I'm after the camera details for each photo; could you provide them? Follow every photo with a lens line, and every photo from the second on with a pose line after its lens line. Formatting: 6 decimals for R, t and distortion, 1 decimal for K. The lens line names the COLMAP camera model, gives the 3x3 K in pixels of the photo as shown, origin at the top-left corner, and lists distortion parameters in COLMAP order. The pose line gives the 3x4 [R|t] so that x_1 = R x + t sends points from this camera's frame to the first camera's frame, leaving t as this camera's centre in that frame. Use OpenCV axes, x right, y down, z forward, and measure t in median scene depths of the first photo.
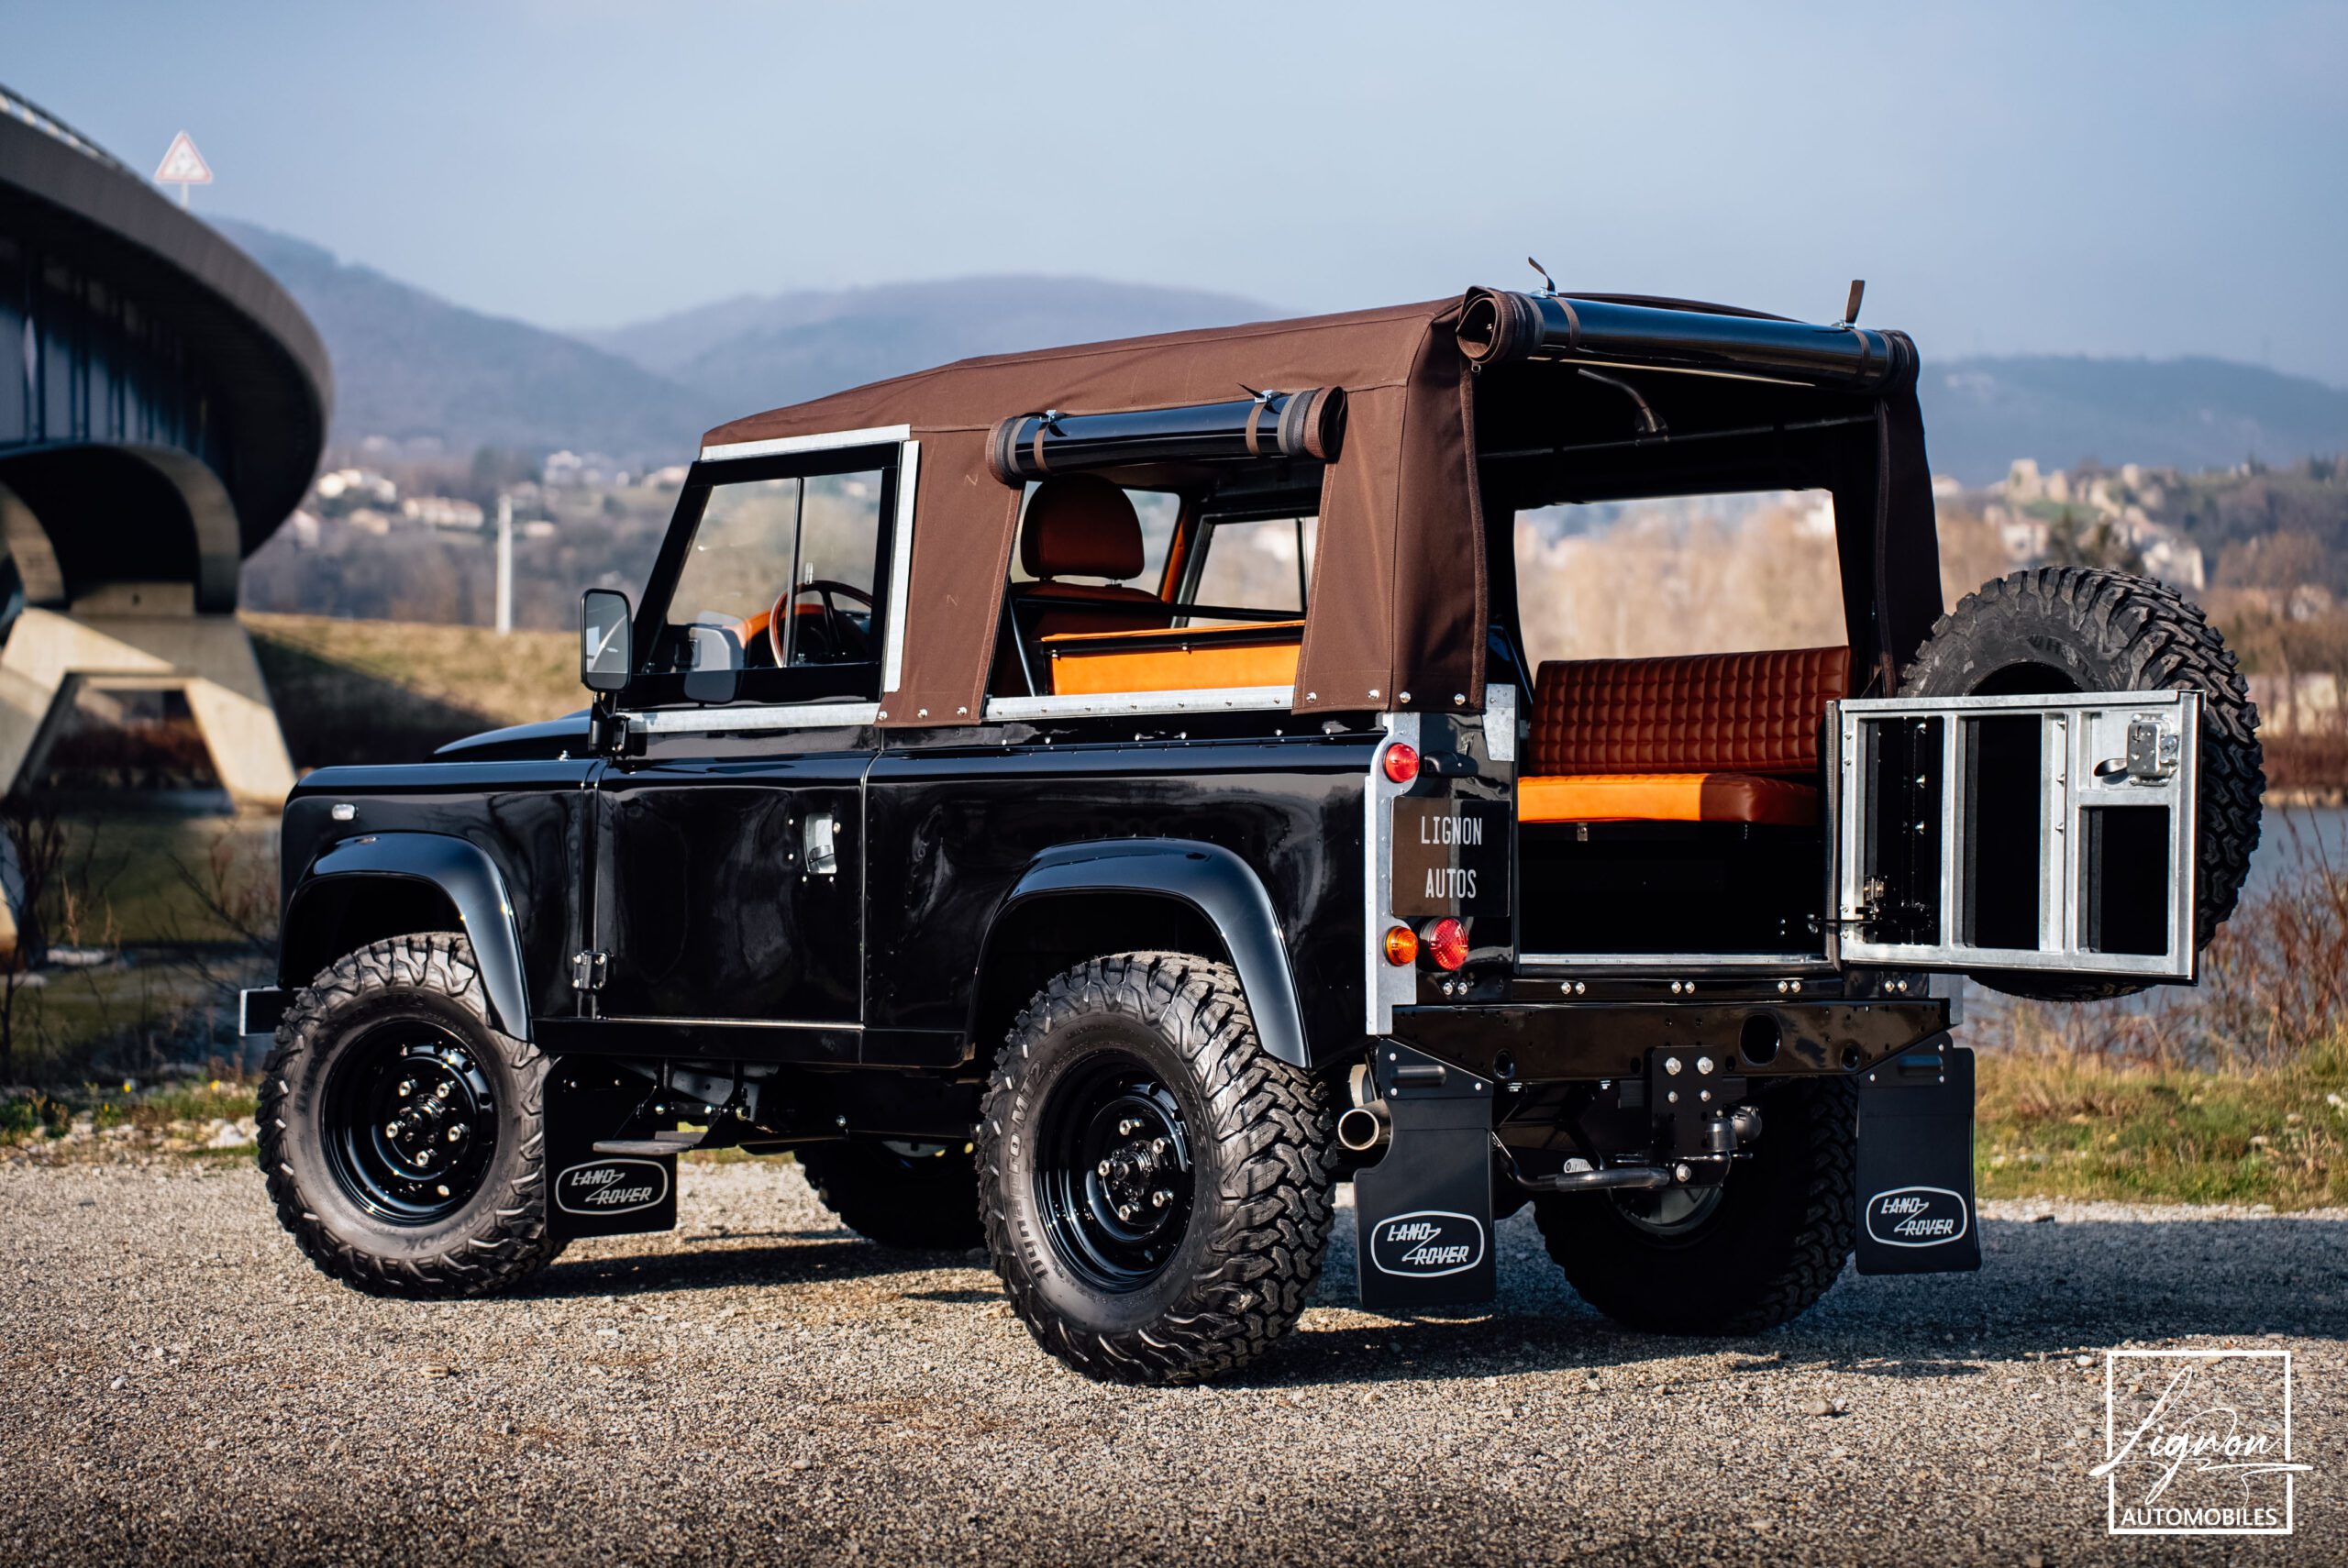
lens RADIAL K [[4832.6, 0, 1178.2], [0, 4832.6, 763.9], [0, 0, 1]] dist [0.531049, 1.590108]
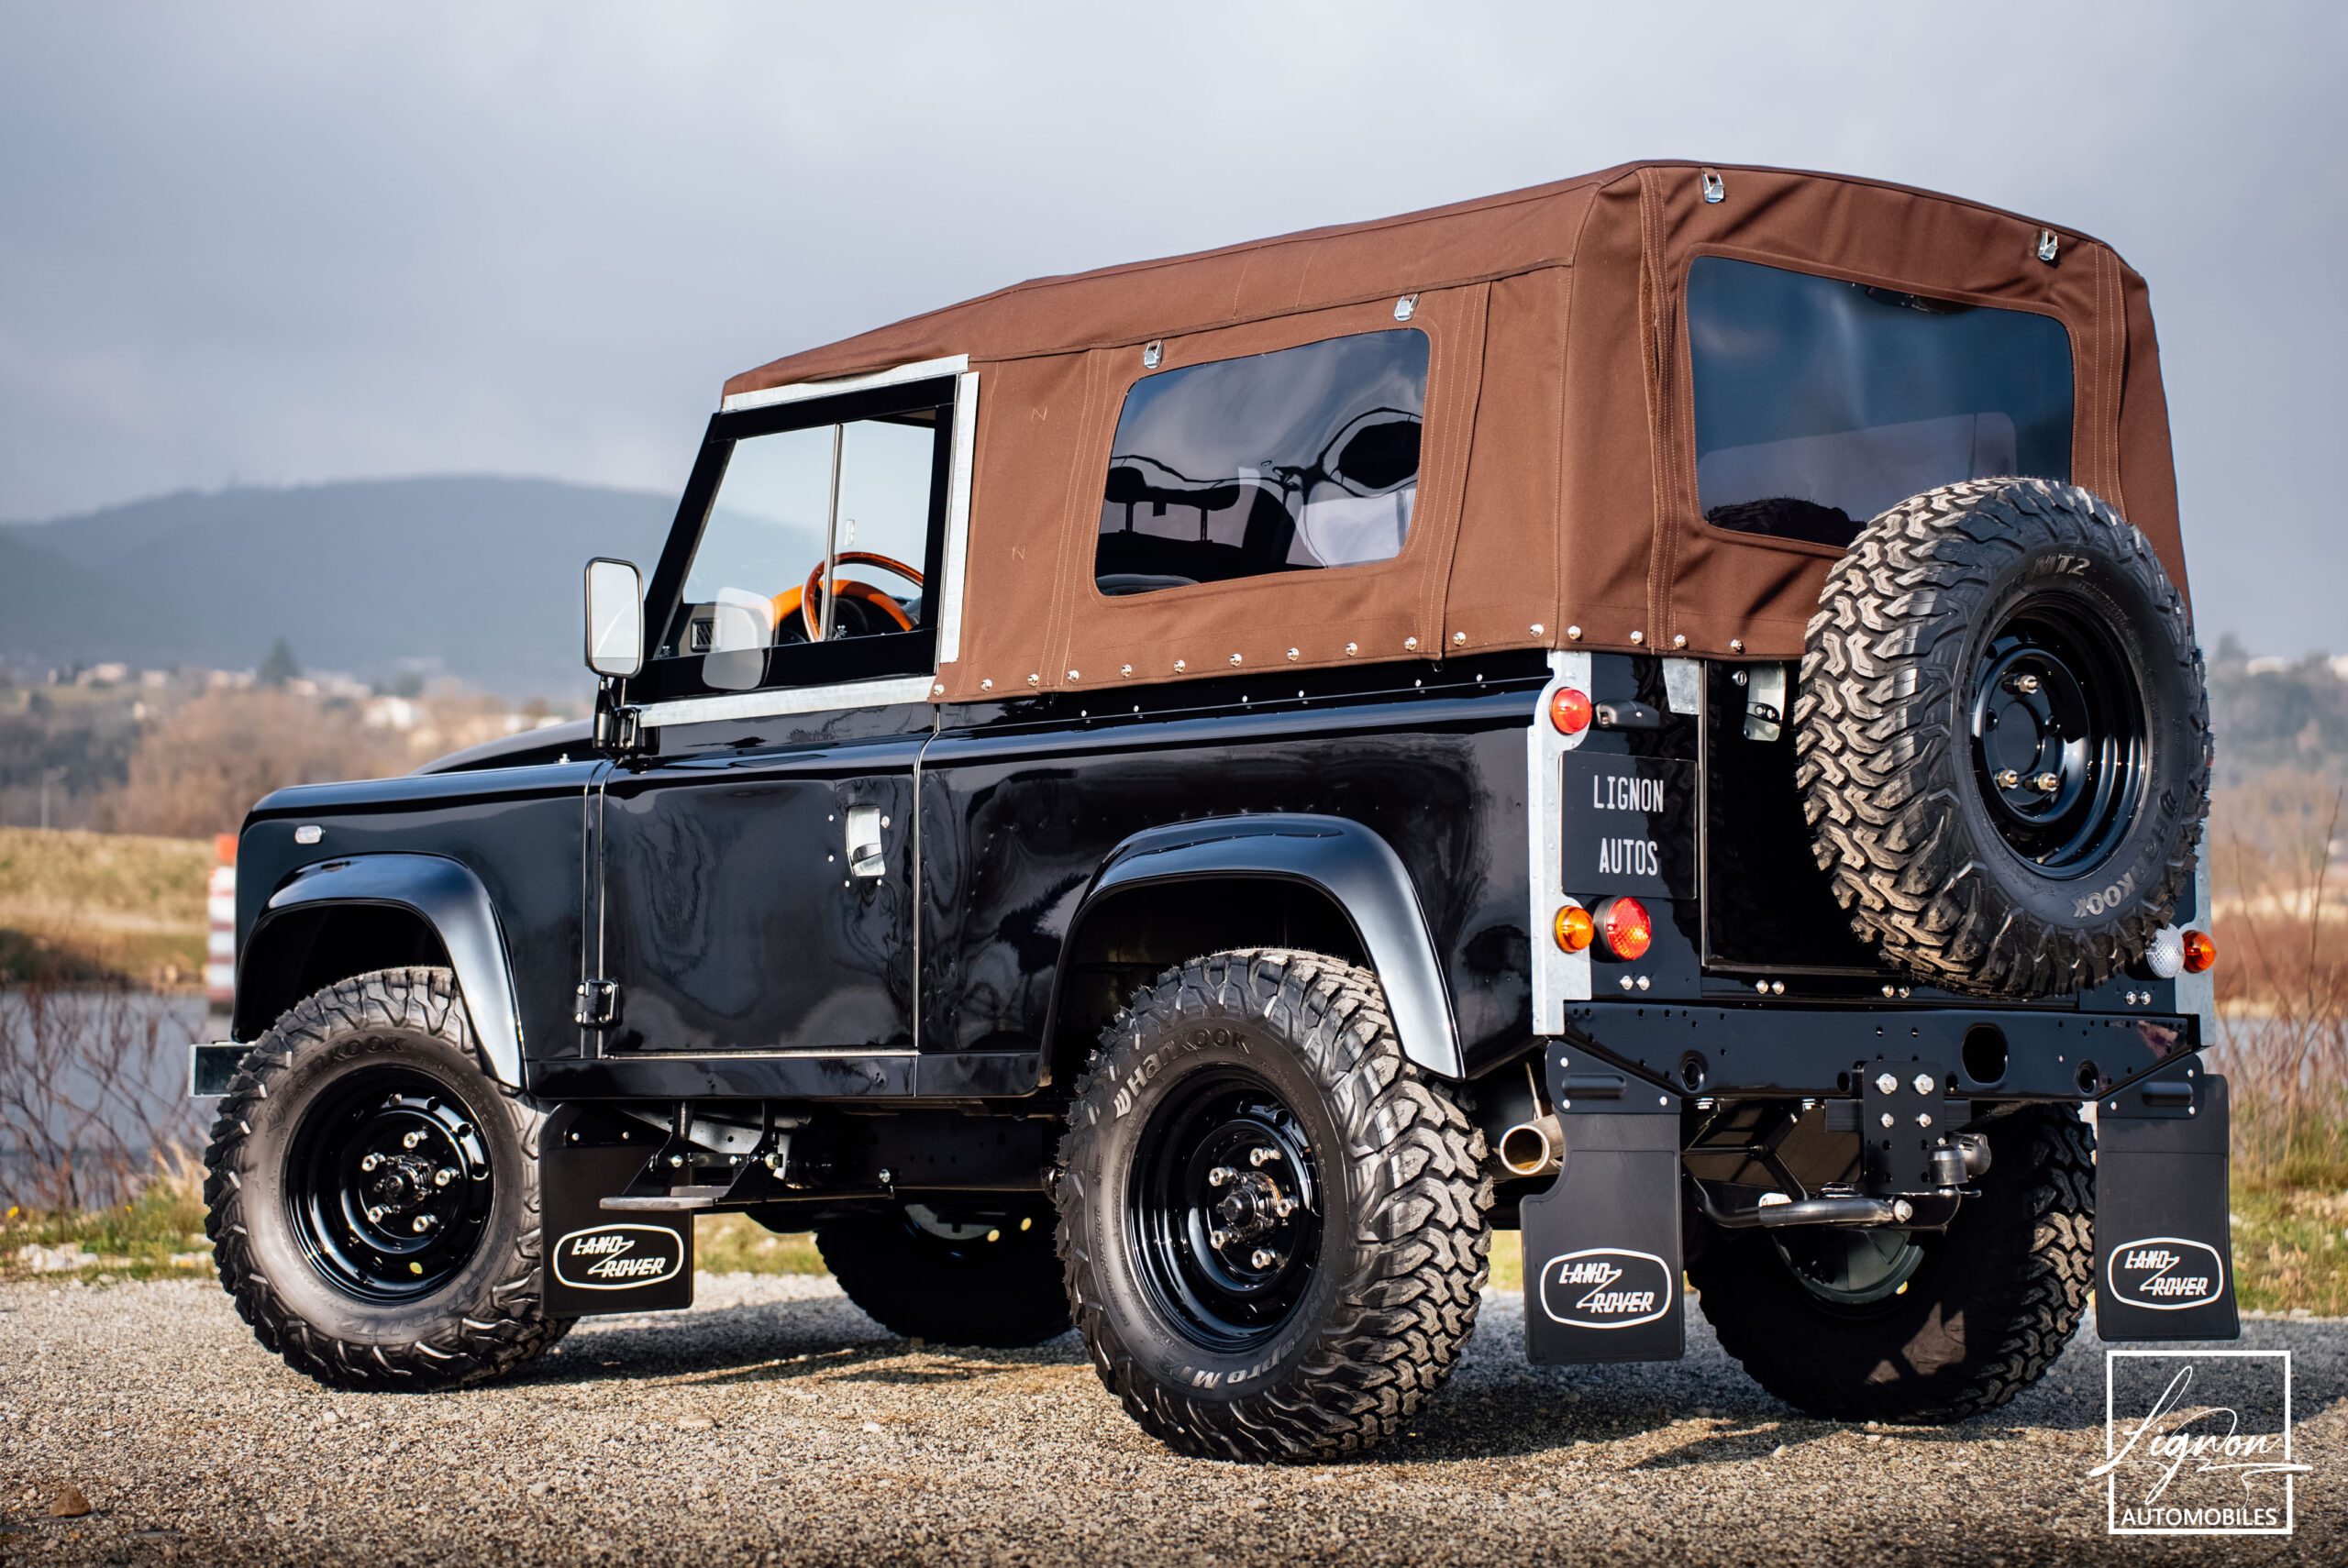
lens RADIAL K [[4793.2, 0, 1174.4], [0, 4793.2, 767.8], [0, 0, 1]] dist [0.600385, 0.041679]
pose [[0.999944, -0.003516, 0.009997, -0.029174], [0.003917, 0.999176, -0.040406, 0.040044], [-0.009847, 0.040443, 0.999133, 0.154808]]
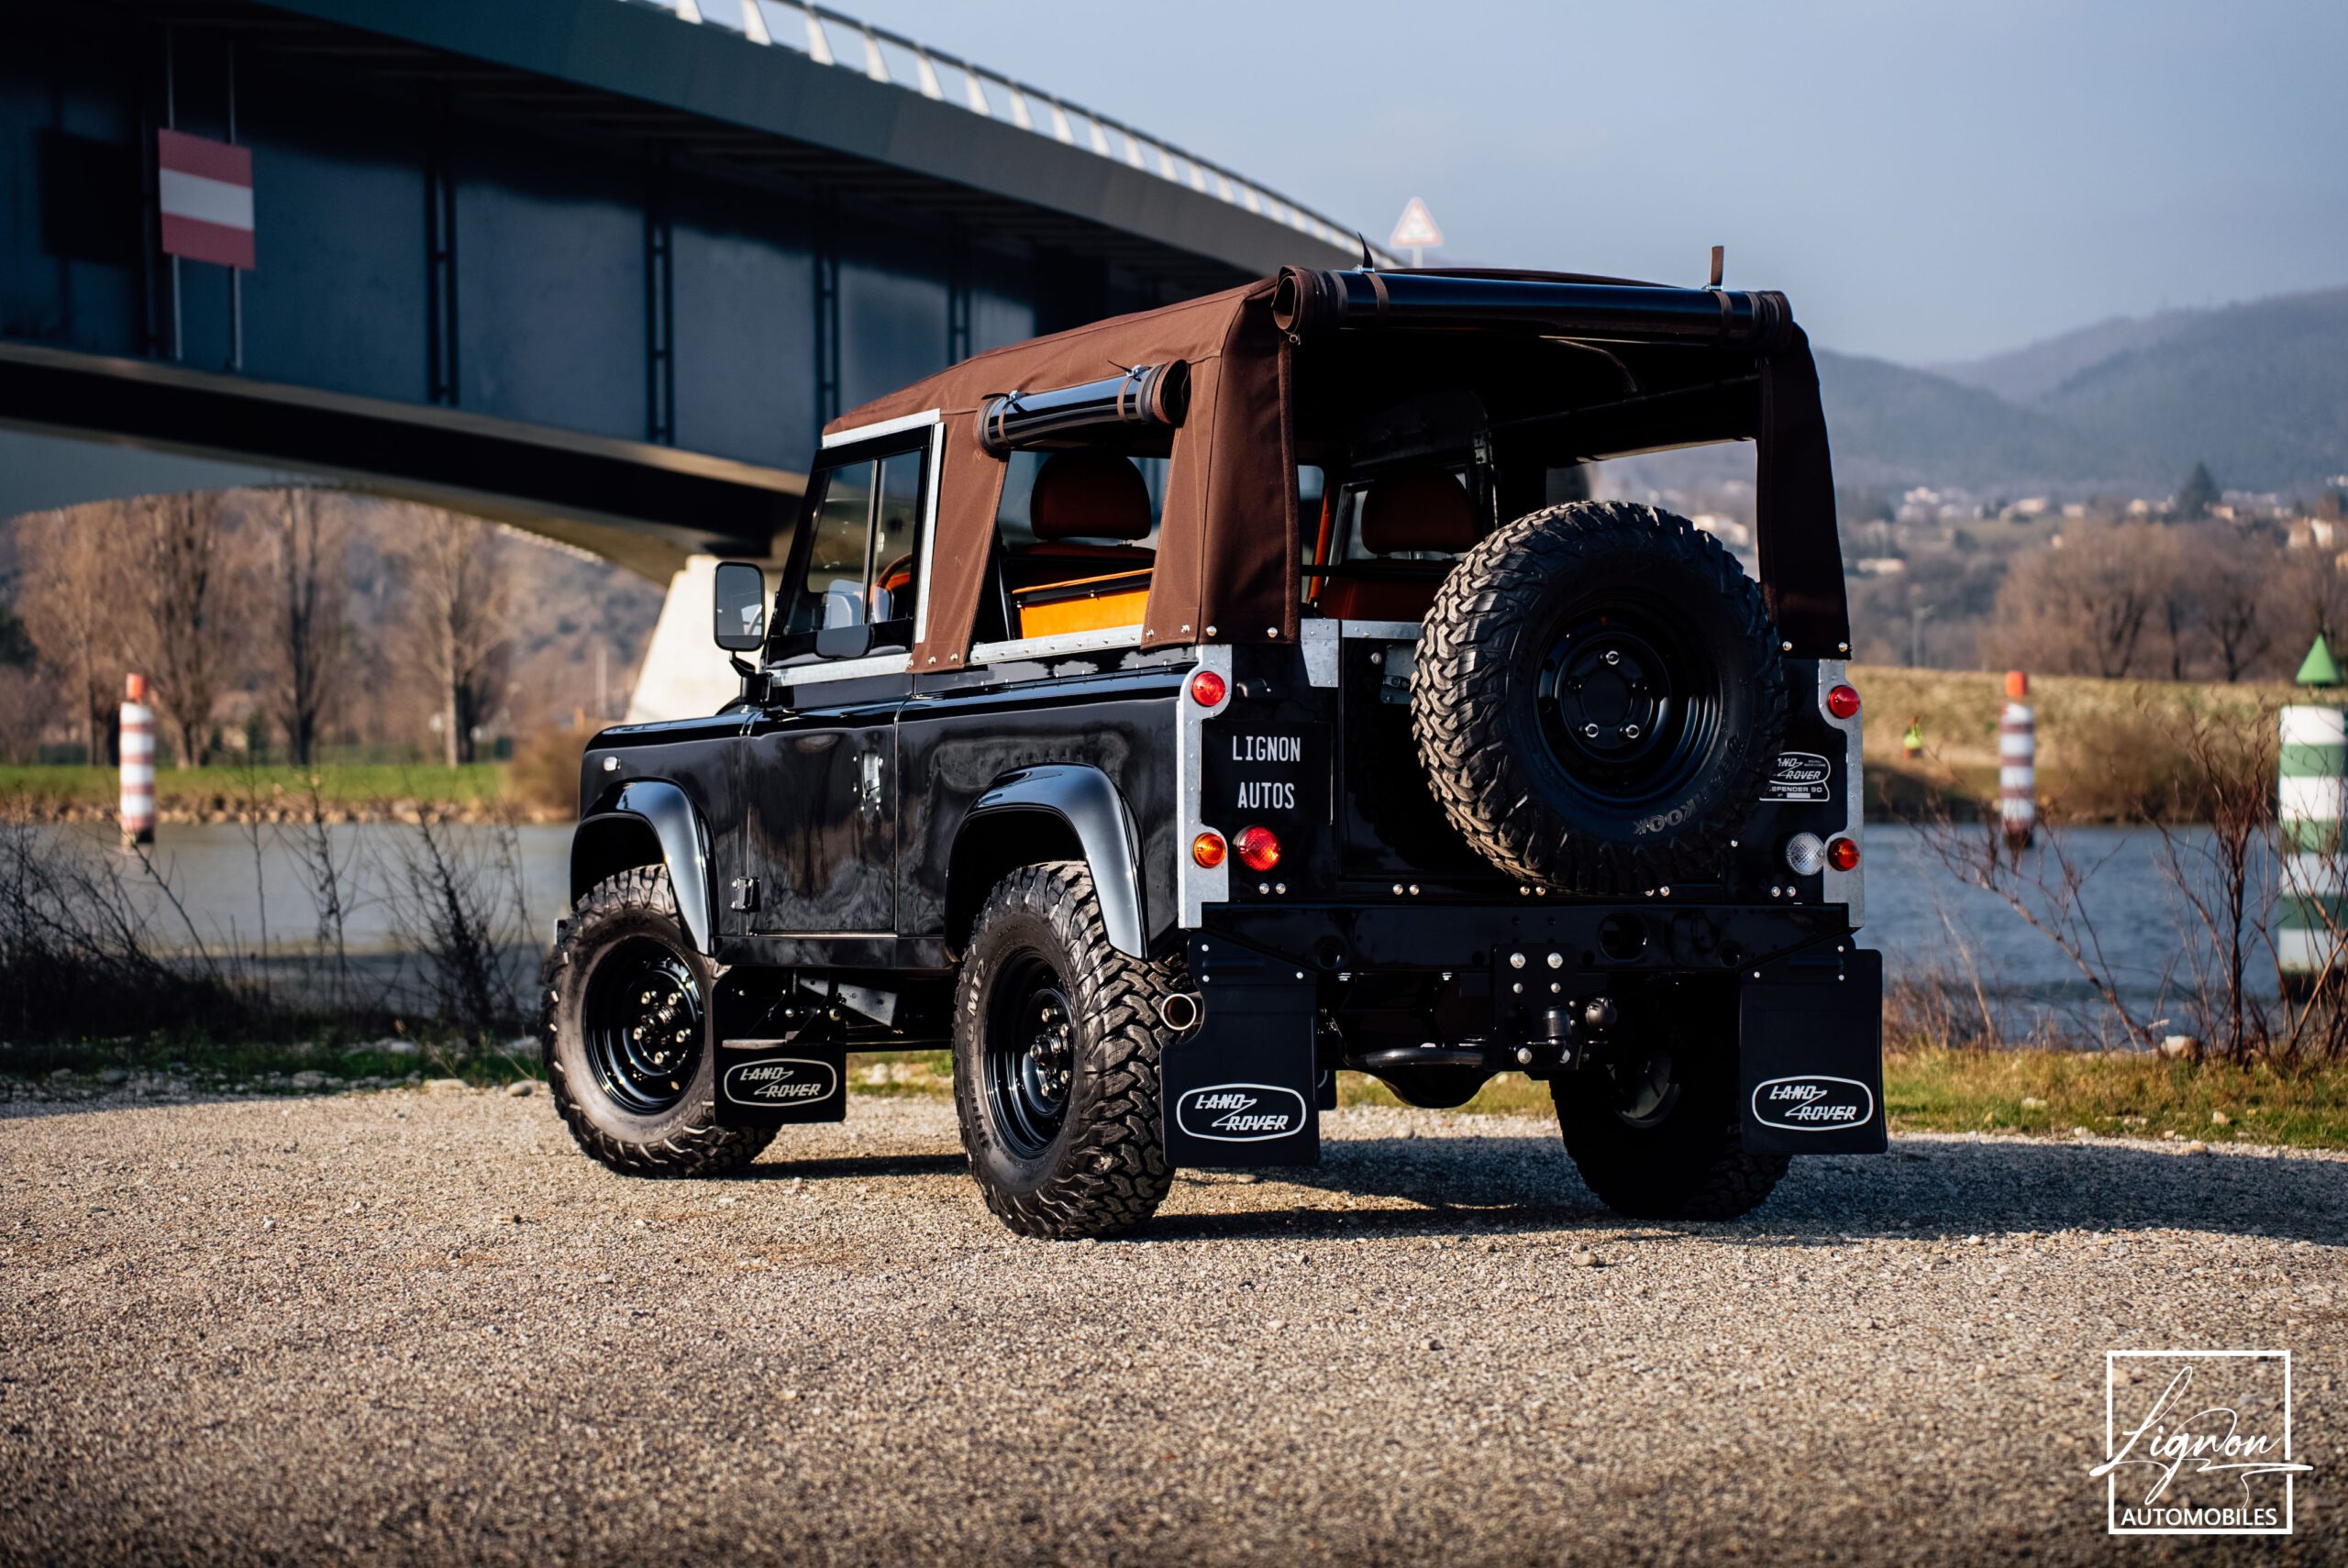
lens RADIAL K [[4793.2, 0, 1174.4], [0, 4793.2, 767.8], [0, 0, 1]] dist [0.600385, 0.041679]
pose [[0.962906, -0.012002, -0.269570, 0.316625], [0.010466, 0.999920, -0.007135, 0.024439], [0.269634, 0.004049, 0.962954, -0.080112]]
